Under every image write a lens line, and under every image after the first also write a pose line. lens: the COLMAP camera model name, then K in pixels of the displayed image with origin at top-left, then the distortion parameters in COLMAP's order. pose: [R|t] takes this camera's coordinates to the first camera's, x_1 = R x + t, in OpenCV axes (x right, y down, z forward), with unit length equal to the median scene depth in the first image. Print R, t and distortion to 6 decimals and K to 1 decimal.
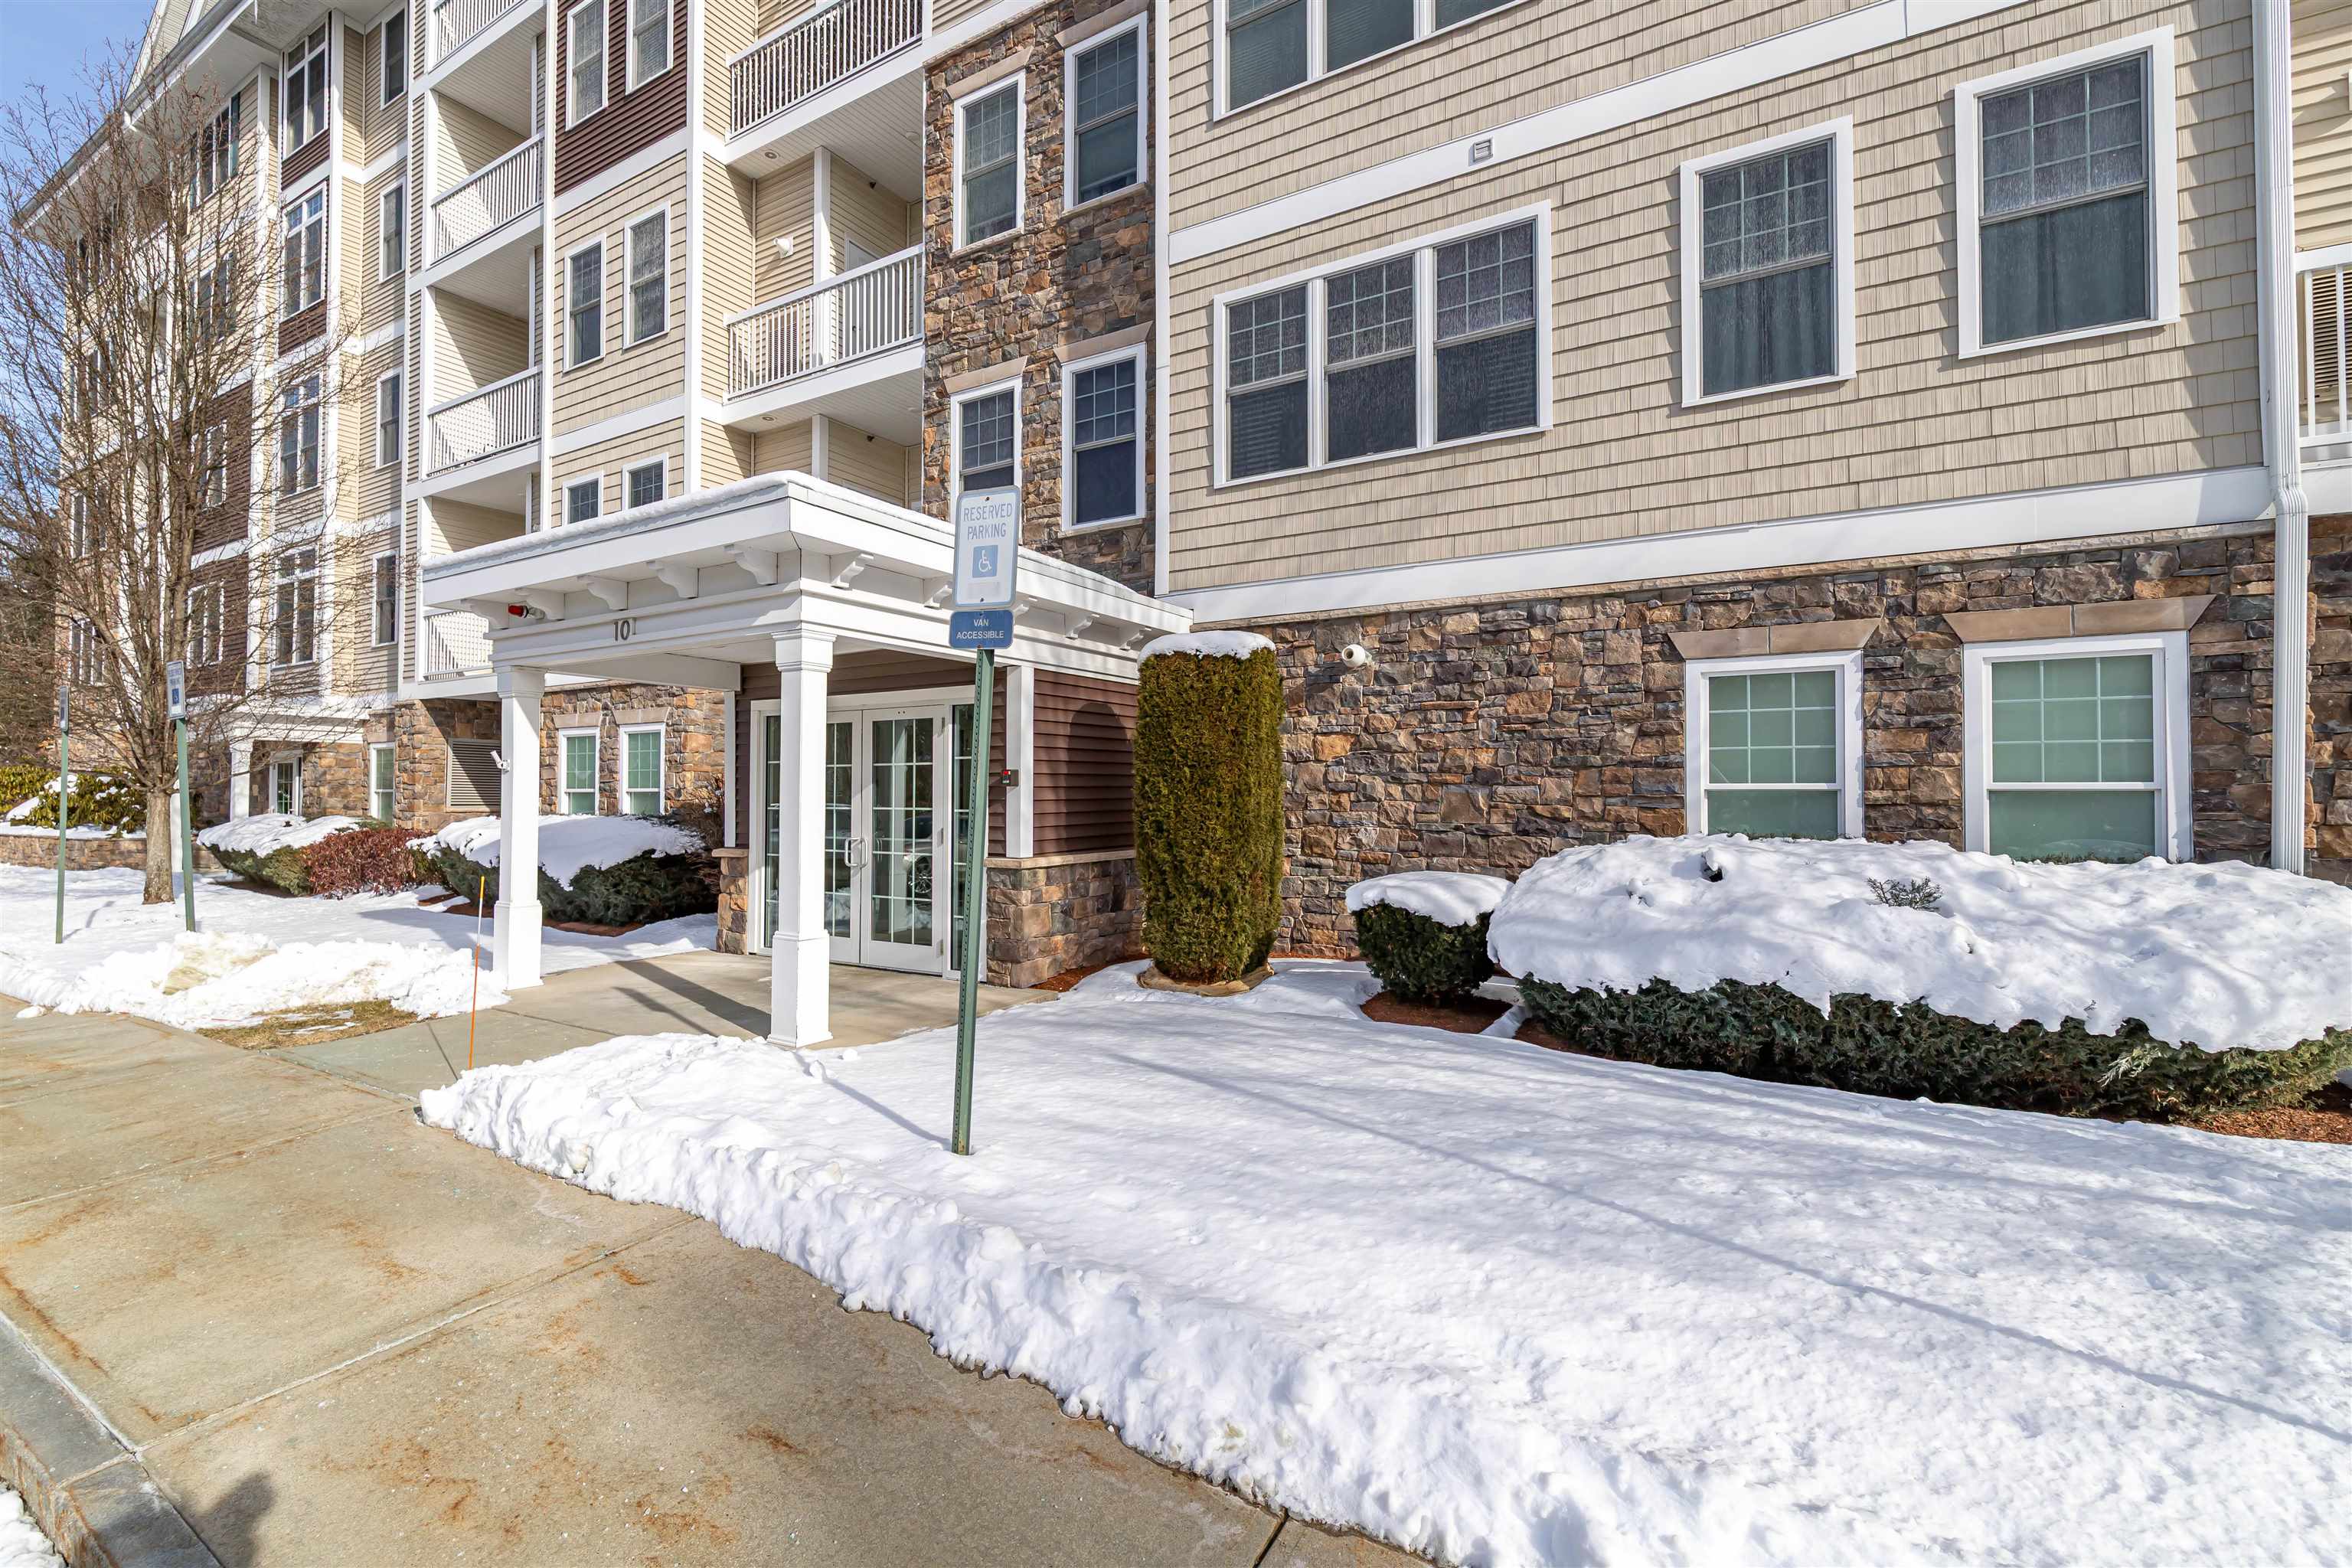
lens RADIAL K [[1018.4, 0, 1171.4], [0, 1018.4, 776.0], [0, 0, 1]] dist [-0.002145, -0.000074]
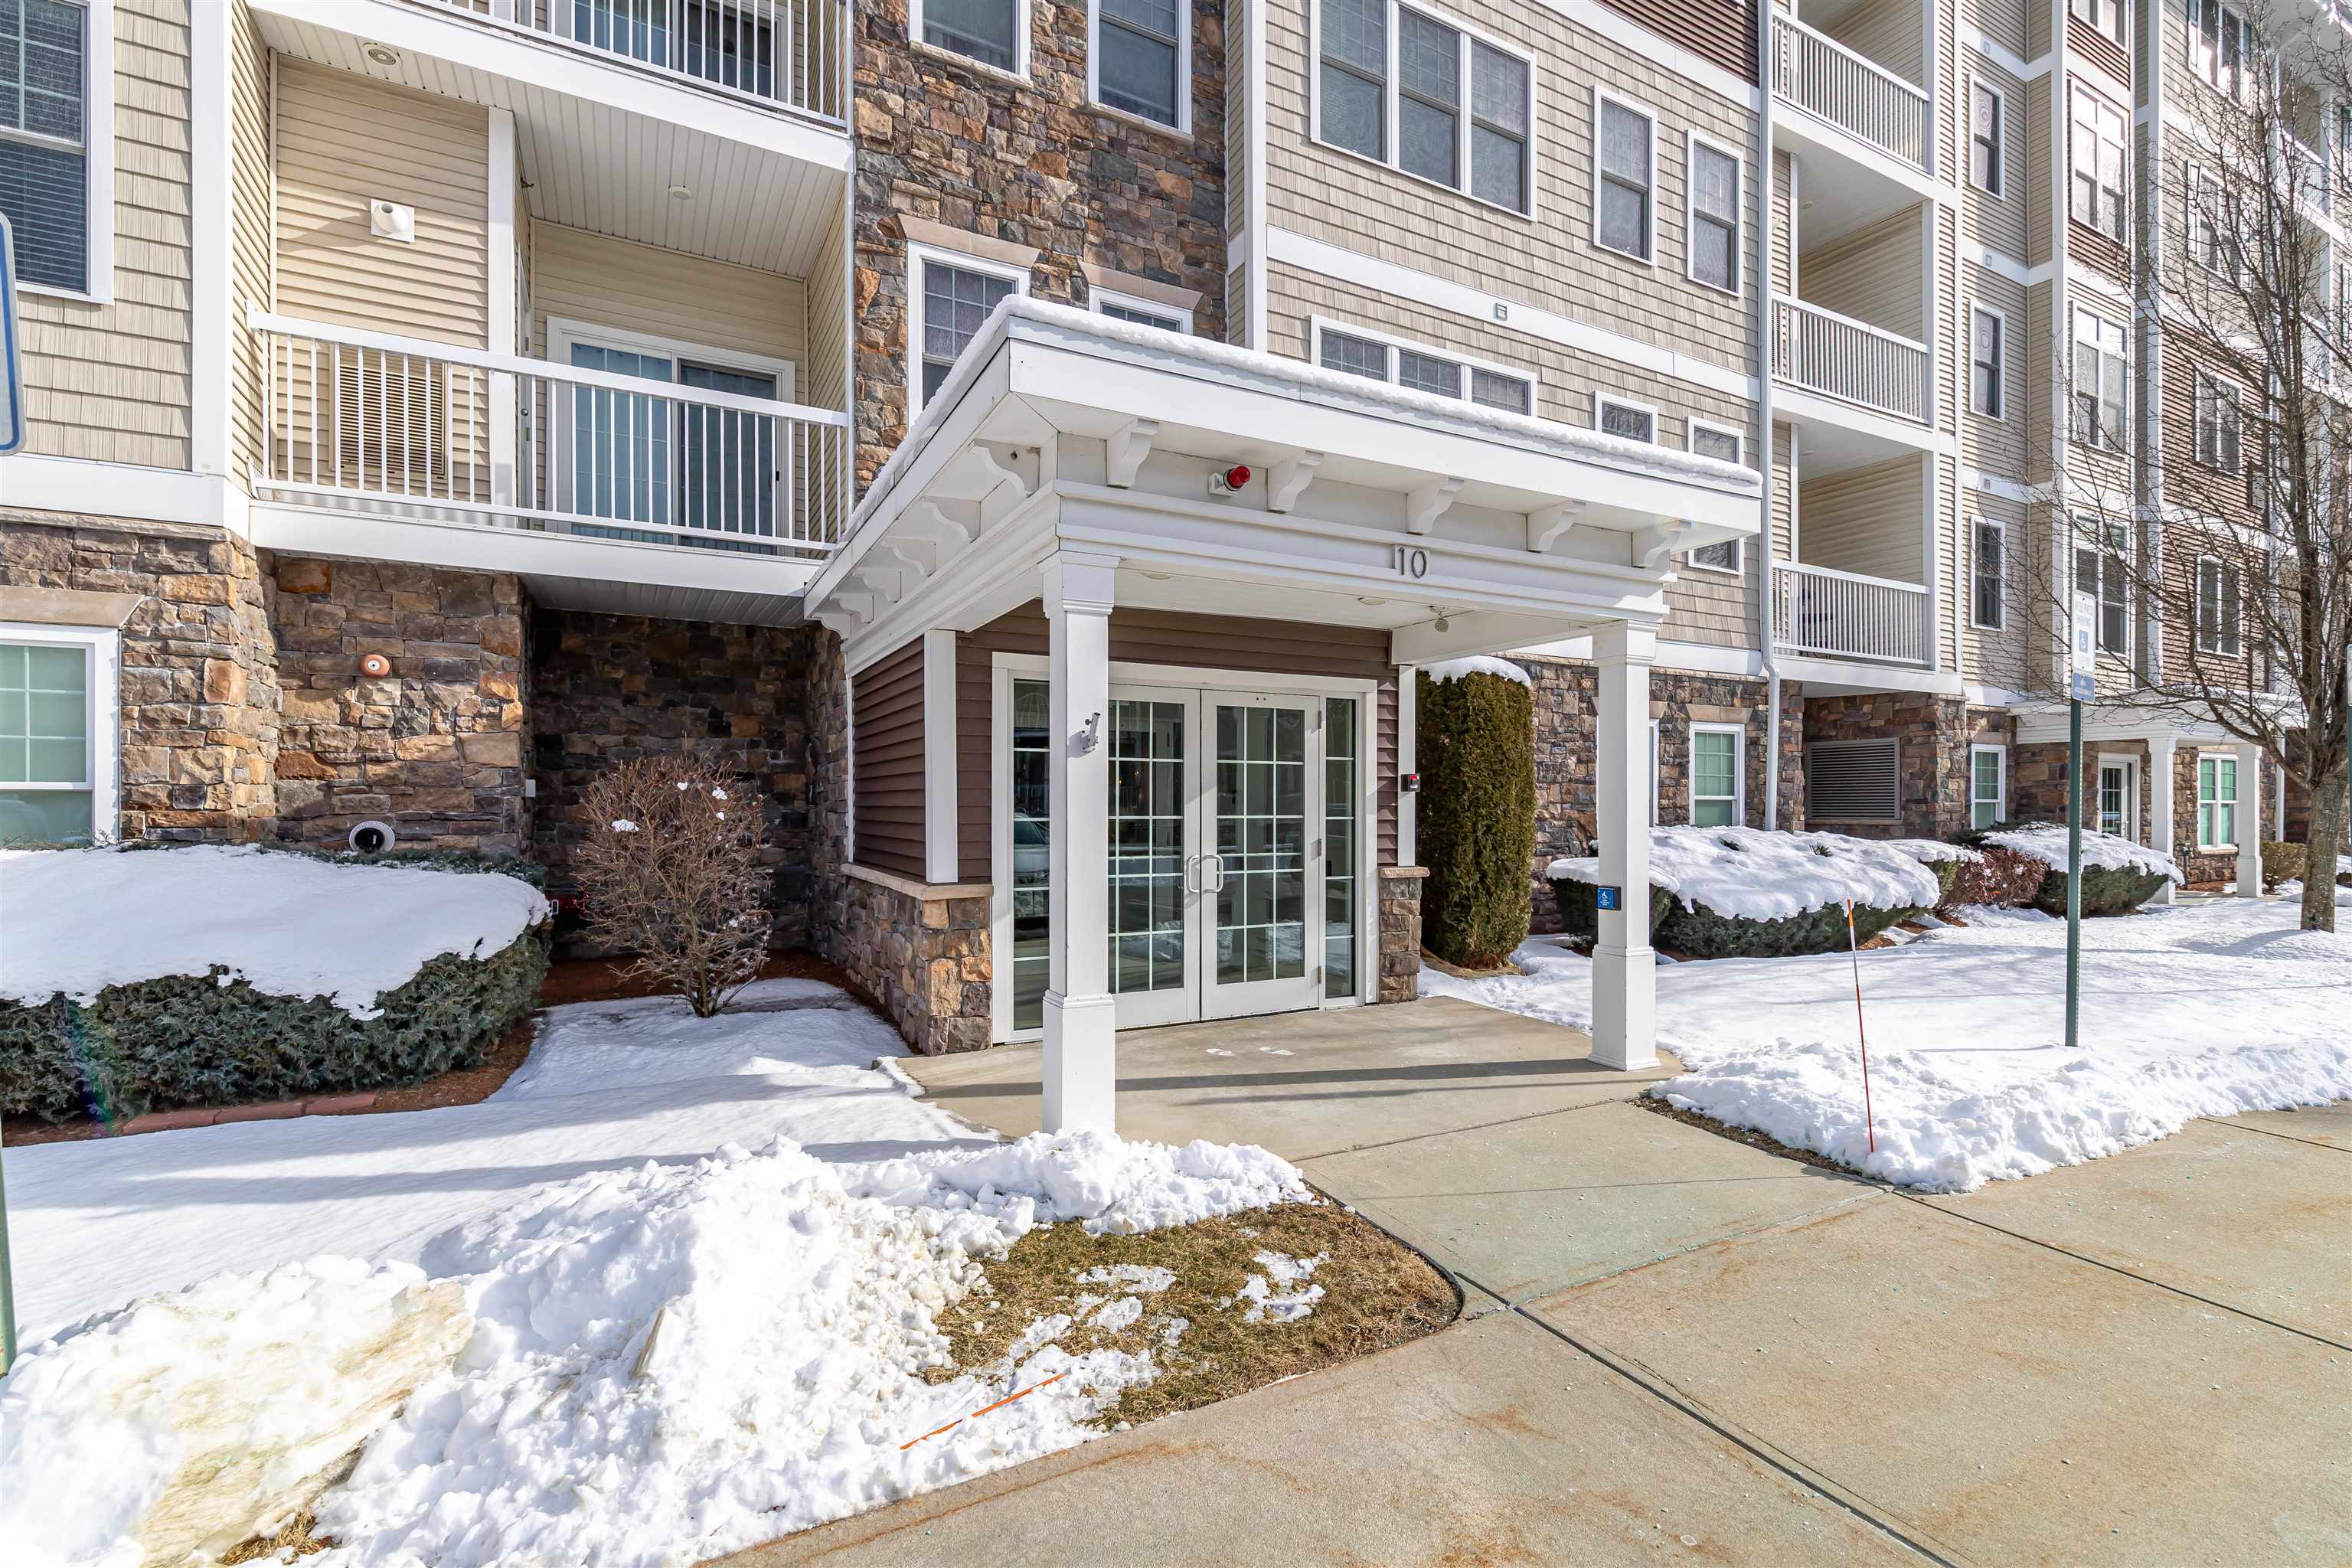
lens RADIAL K [[1018.4, 0, 1173.5], [0, 1018.4, 804.0], [0, 0, 1]] dist [-0.002145, -0.000074]
pose [[0.529306, -0.000089, 0.848431, -0.984225], [-0.018932, 0.999750, 0.011916, 0.012987], [-0.848220, -0.022370, 0.529172, 0.617456]]
